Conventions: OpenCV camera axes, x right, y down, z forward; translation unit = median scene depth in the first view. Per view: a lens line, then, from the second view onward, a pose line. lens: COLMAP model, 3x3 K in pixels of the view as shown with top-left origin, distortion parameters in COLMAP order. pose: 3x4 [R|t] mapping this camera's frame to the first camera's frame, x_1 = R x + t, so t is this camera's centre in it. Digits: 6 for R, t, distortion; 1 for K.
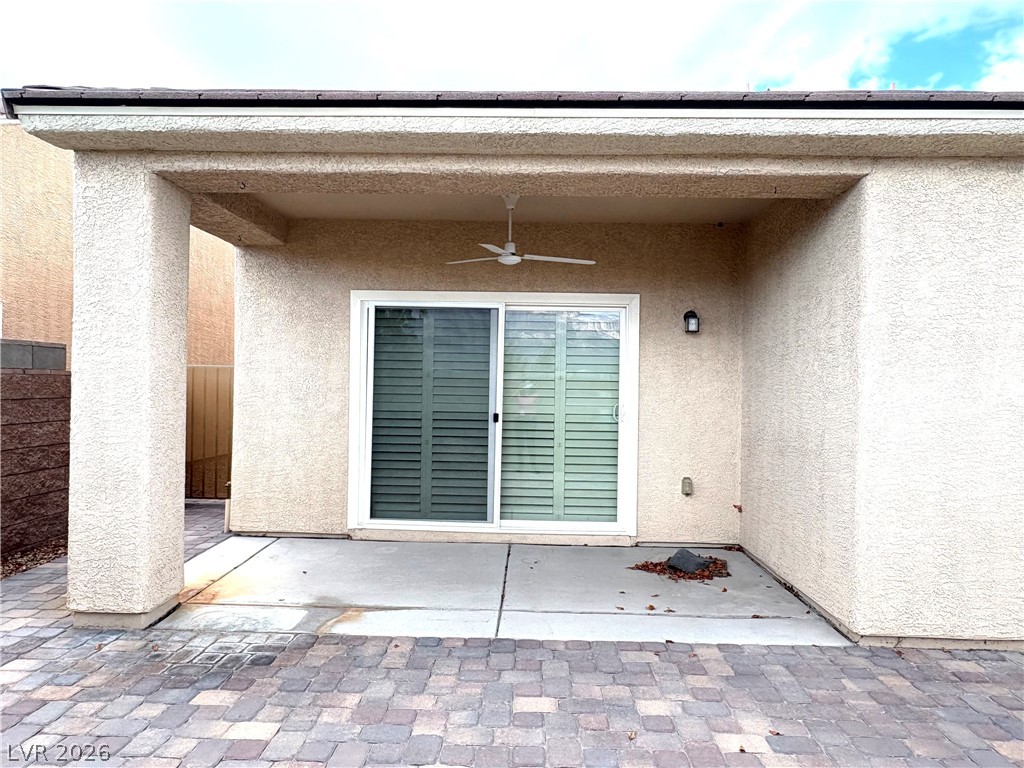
lens RADIAL K [[674.7, 0, 513.1], [0, 674.7, 387.0], [0, 0, 1]] dist [-0.000665, 0.003252]
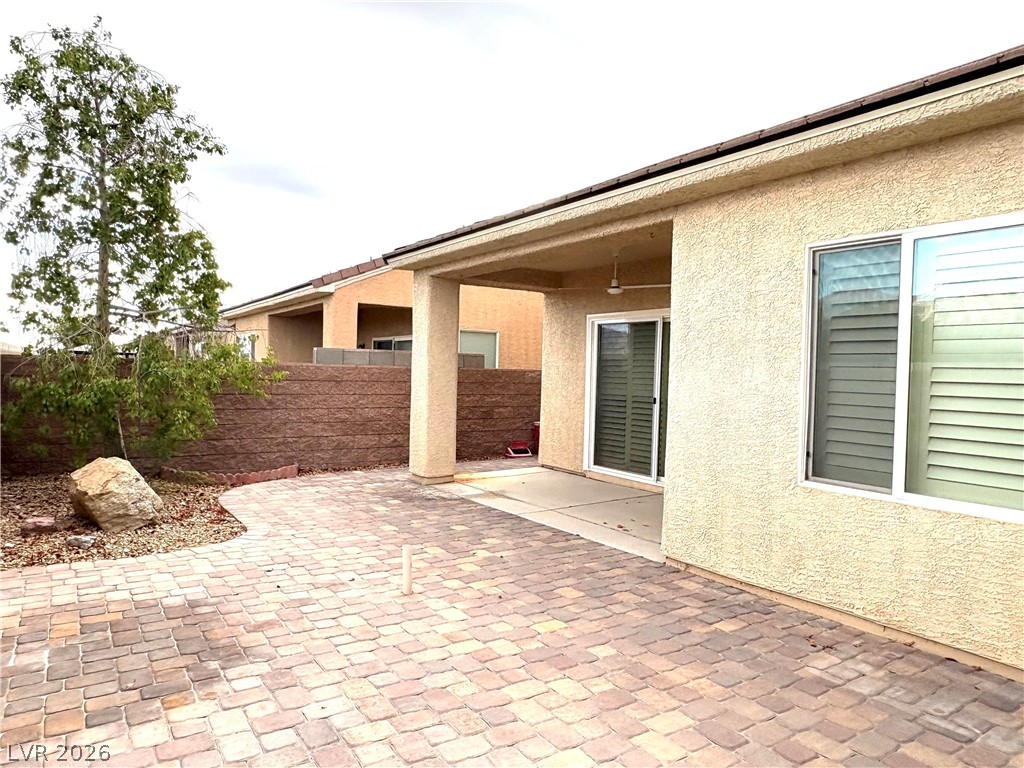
lens RADIAL K [[674.7, 0, 509.6], [0, 674.7, 383.8], [0, 0, 1]] dist [-0.000665, 0.003252]
pose [[0.579770, 0.012853, -0.814679, 1.439933], [-0.019953, 0.999800, 0.001574, 0.022847], [0.814536, 0.015343, 0.579910, -0.055924]]
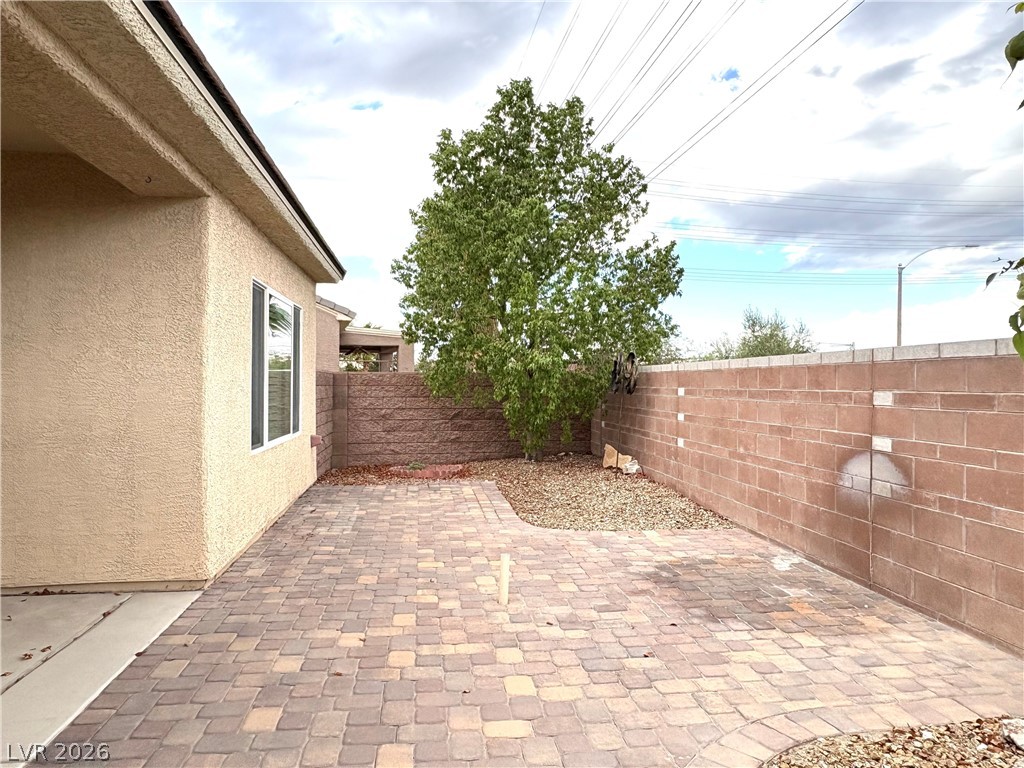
lens RADIAL K [[674.7, 0, 515.1], [0, 674.7, 385.8], [0, 0, 1]] dist [-0.000665, 0.003252]
pose [[-0.169200, -0.021305, 0.985351, -0.750059], [-0.002007, 0.999772, 0.021272, -0.004042], [-0.985580, 0.001621, -0.169205, 0.661528]]
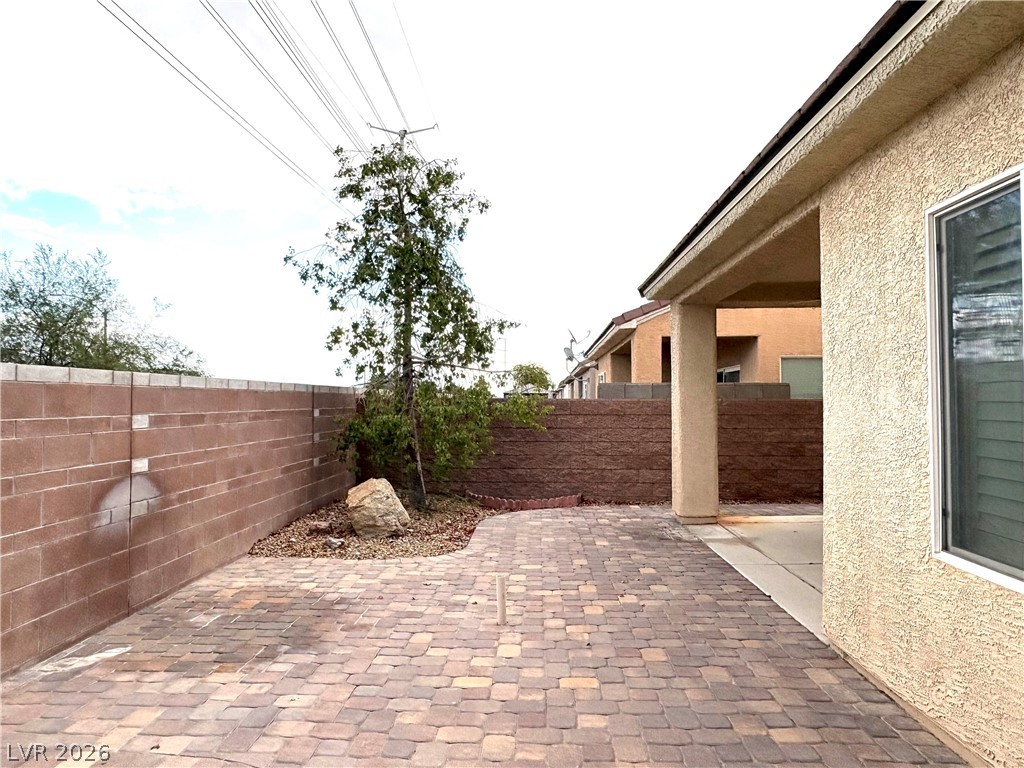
lens RADIAL K [[674.7, 0, 511.6], [0, 674.7, 383.3], [0, 0, 1]] dist [-0.000665, 0.003252]
pose [[-0.007704, -0.043025, -0.999044, 1.588409], [-0.006413, 0.999056, -0.042976, 0.021258], [0.999950, 0.006075, -0.007972, 0.509311]]
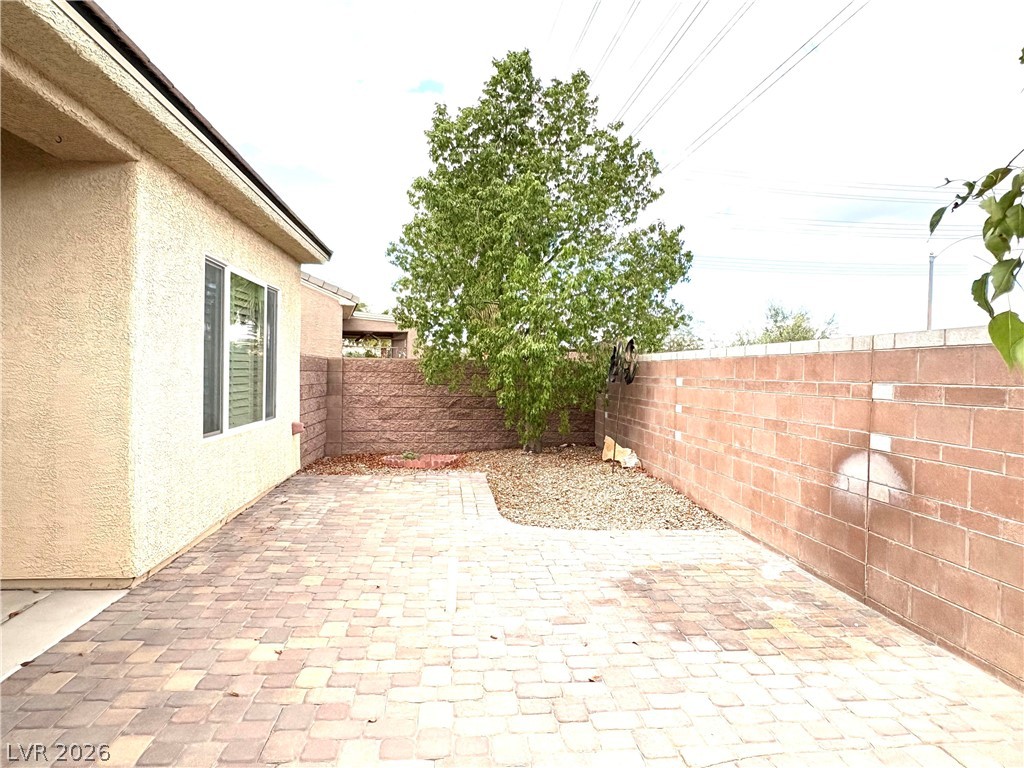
lens RADIAL K [[674.7, 0, 518.6], [0, 674.7, 384.4], [0, 0, 1]] dist [-0.000665, 0.003252]
pose [[-0.136447, -0.037122, 0.989952, -0.655346], [-0.013538, 0.999274, 0.035605, 0.001474], [-0.990555, -0.008544, -0.136850, 0.528511]]
